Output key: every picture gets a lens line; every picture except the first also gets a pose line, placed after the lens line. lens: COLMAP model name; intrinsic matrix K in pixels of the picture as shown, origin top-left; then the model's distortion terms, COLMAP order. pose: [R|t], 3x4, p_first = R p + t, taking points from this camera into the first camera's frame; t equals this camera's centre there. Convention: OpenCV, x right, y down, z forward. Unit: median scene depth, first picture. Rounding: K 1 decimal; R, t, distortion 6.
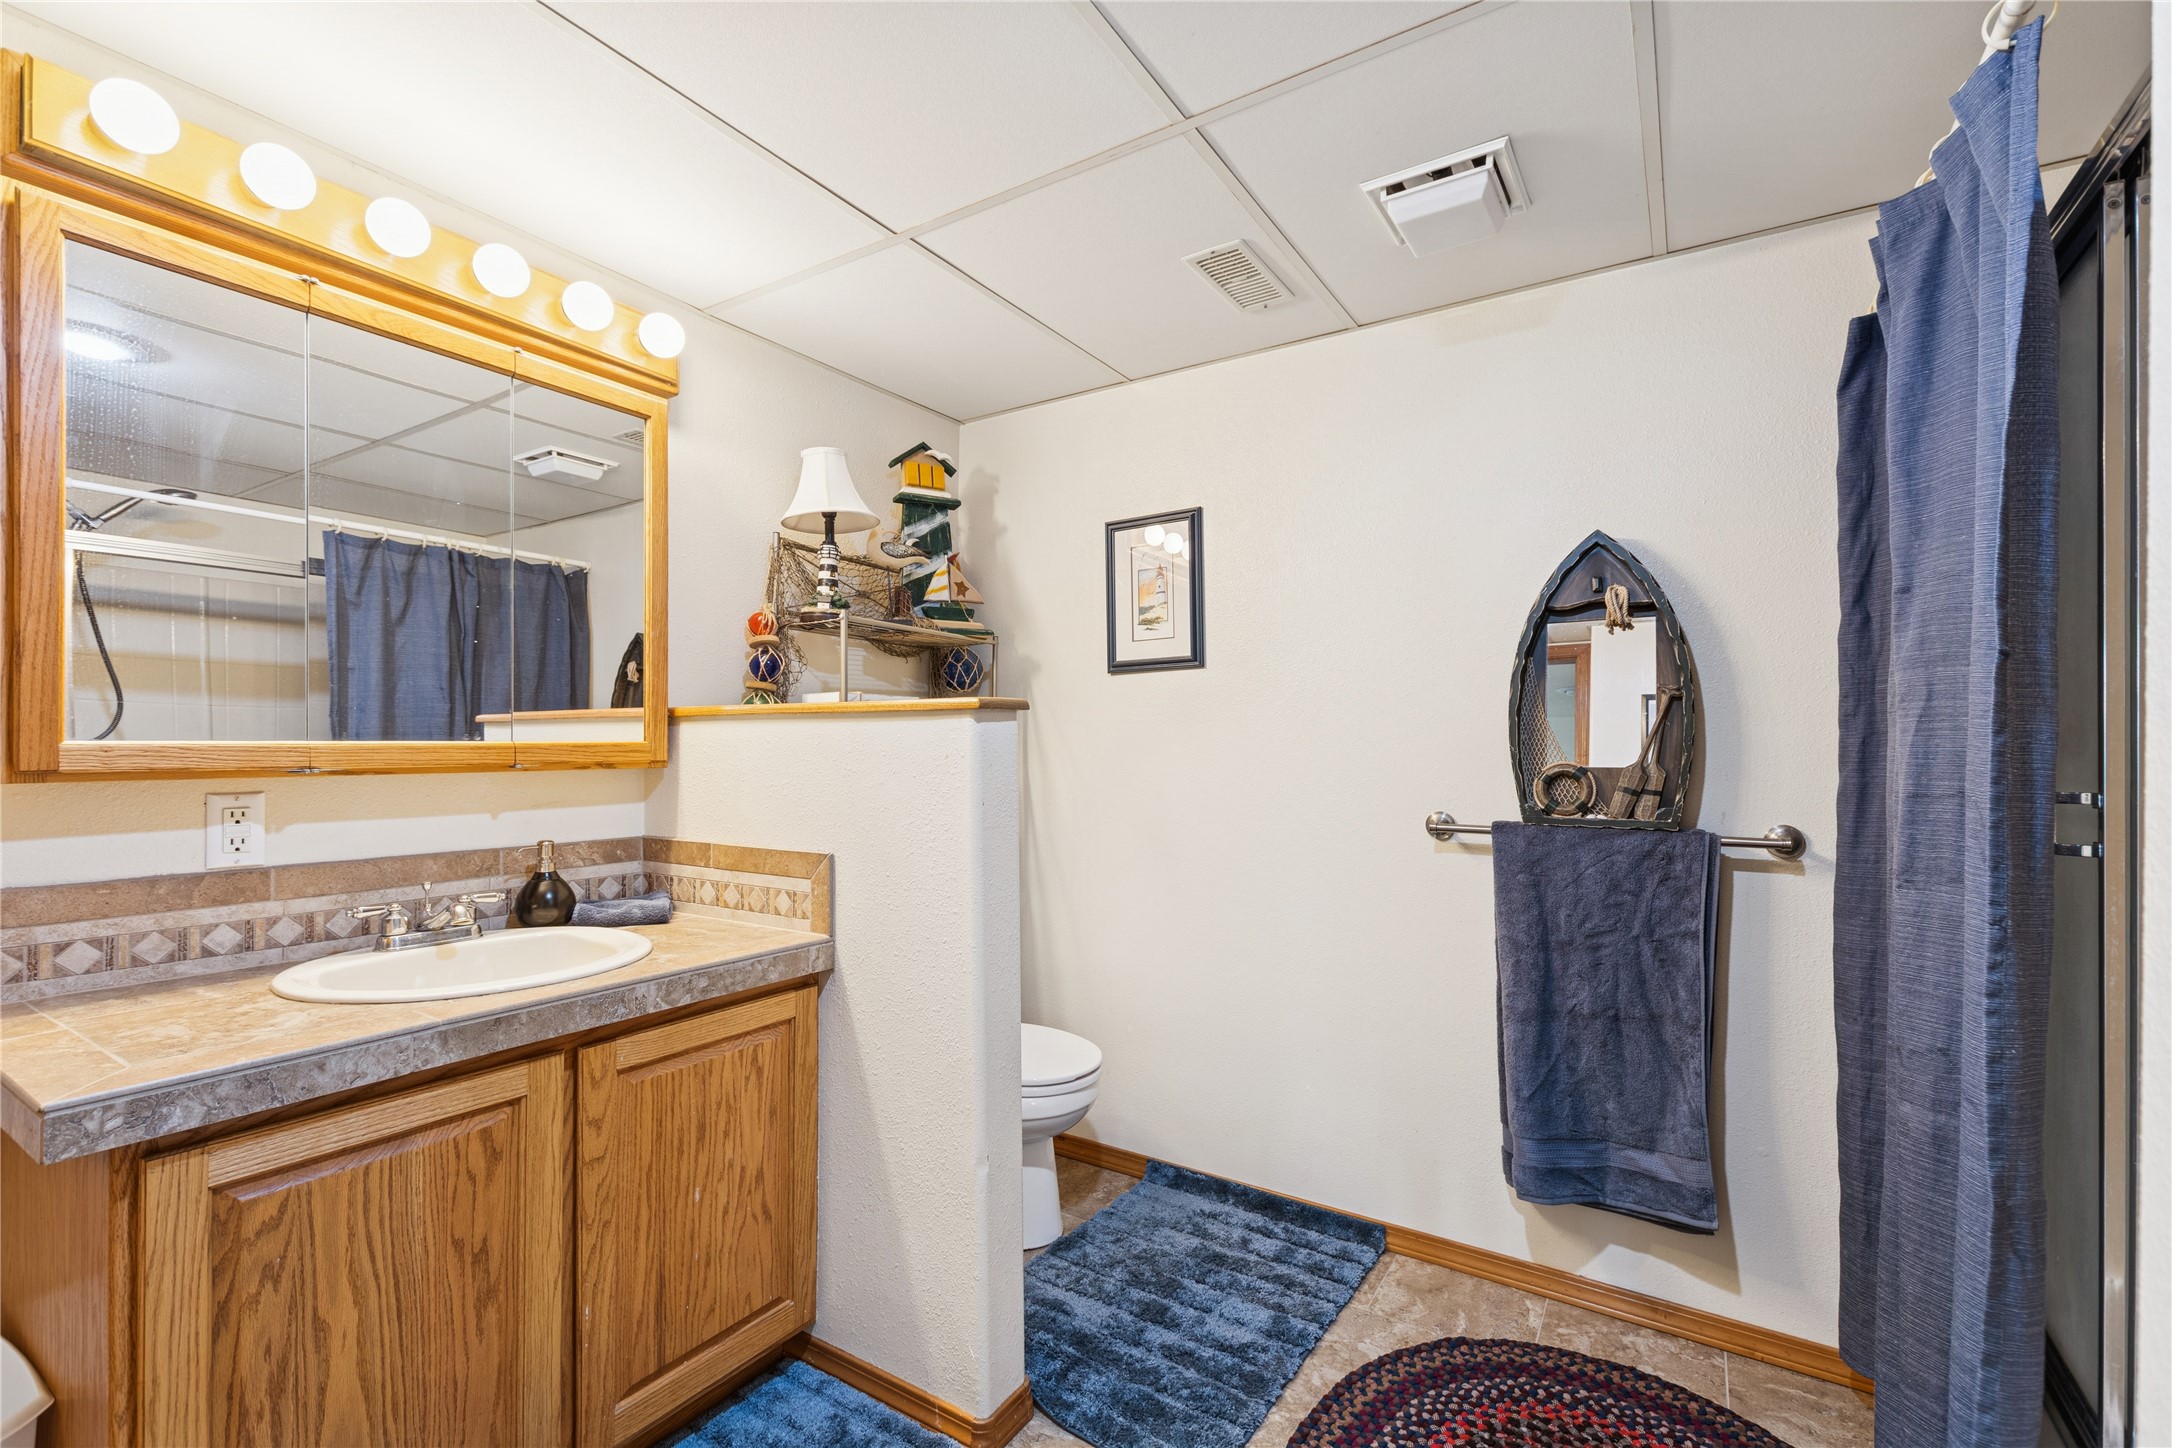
lens RADIAL K [[941.6, 0, 1088.3], [0, 941.6, 735.5], [0, 0, 1]] dist [0.009318, -0.004470]
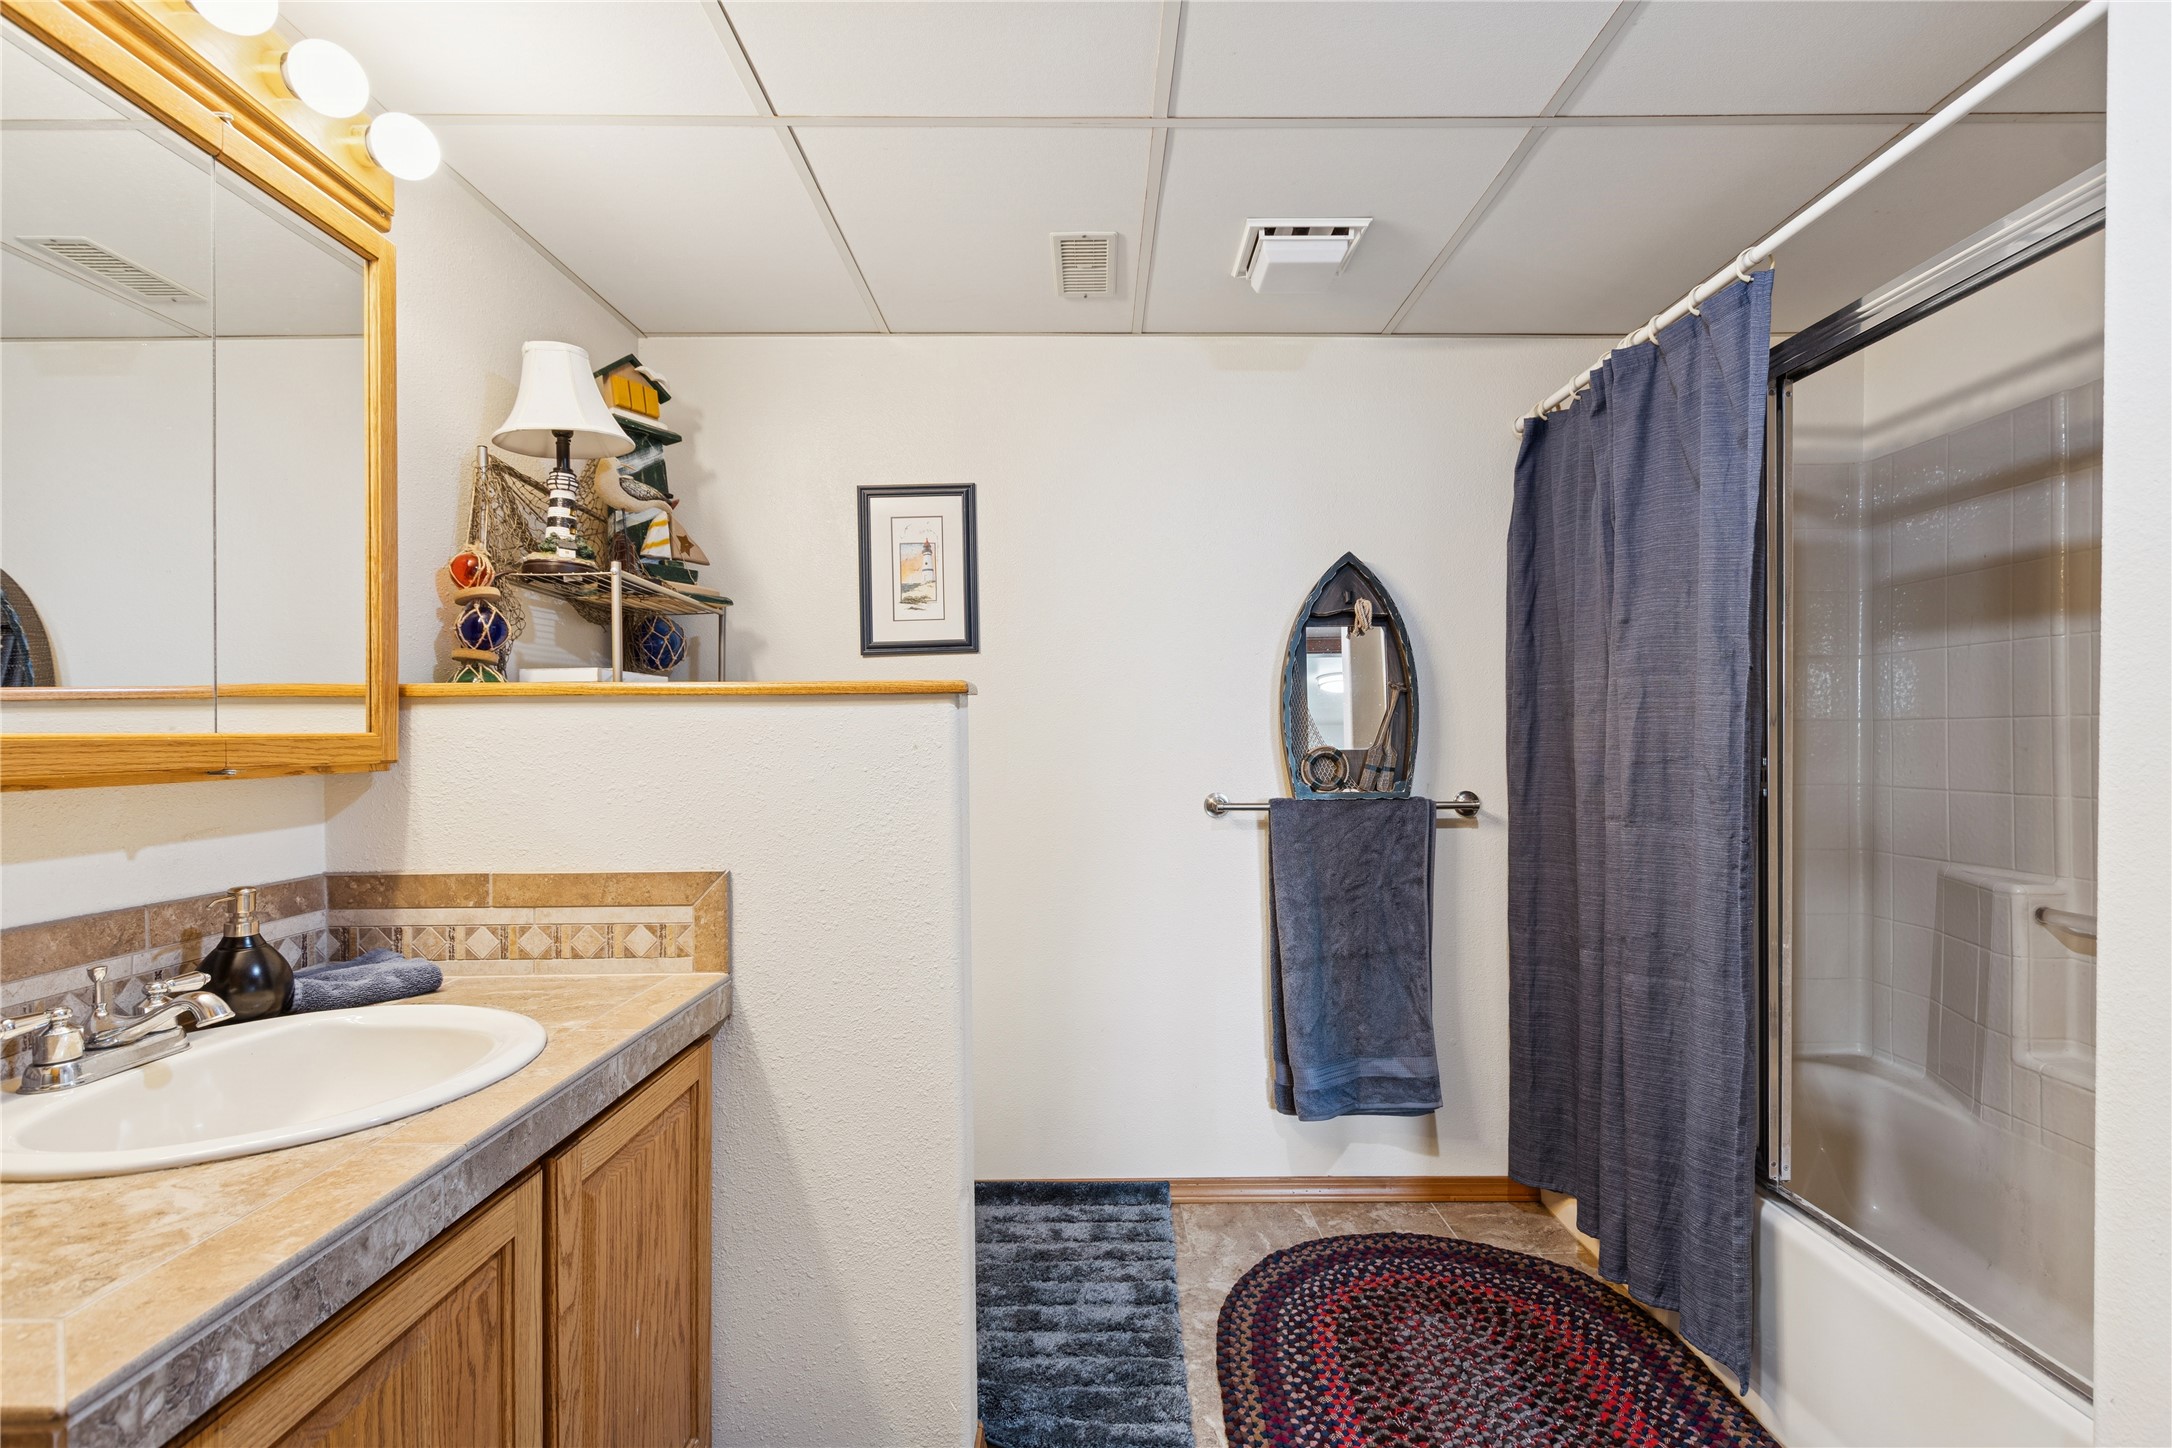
lens RADIAL K [[1016.2, 0, 1105.4], [0, 1016.2, 734.5], [0, 0, 1]] dist [0.002095, -0.002450]
pose [[0.834213, -0.006556, 0.551403, -0.452564], [0.002920, 0.999968, 0.007472, 0.003727], [-0.551434, -0.004623, 0.834206, 0.095215]]
